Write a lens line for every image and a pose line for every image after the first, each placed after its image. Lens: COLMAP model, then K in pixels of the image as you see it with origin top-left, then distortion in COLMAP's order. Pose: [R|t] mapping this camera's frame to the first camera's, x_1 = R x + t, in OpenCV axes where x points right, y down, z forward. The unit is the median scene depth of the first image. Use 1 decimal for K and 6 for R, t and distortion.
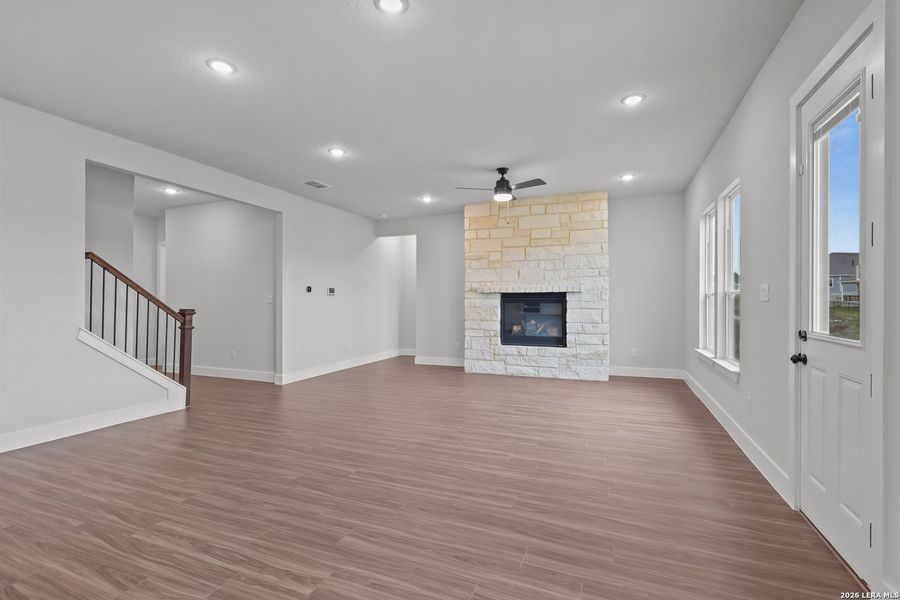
lens RADIAL K [[414.4, 0, 450.3], [0, 414.4, 297.1], [0, 0, 1]] dist [-0.001839, 0.000224]
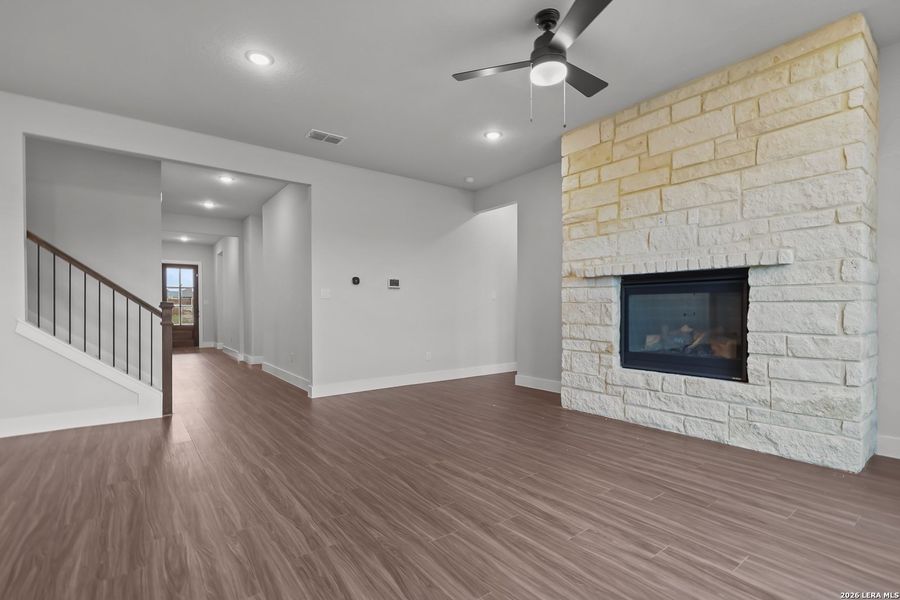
lens RADIAL K [[423.0, 0, 449.1], [0, 423.0, 313.4], [0, 0, 1]] dist [0.001041, 0.000674]
pose [[0.859317, 0.005093, -0.511418, 0.226149], [0.007506, 0.999717, 0.022568, 0.026337], [0.511388, -0.023232, 0.859036, 0.392501]]
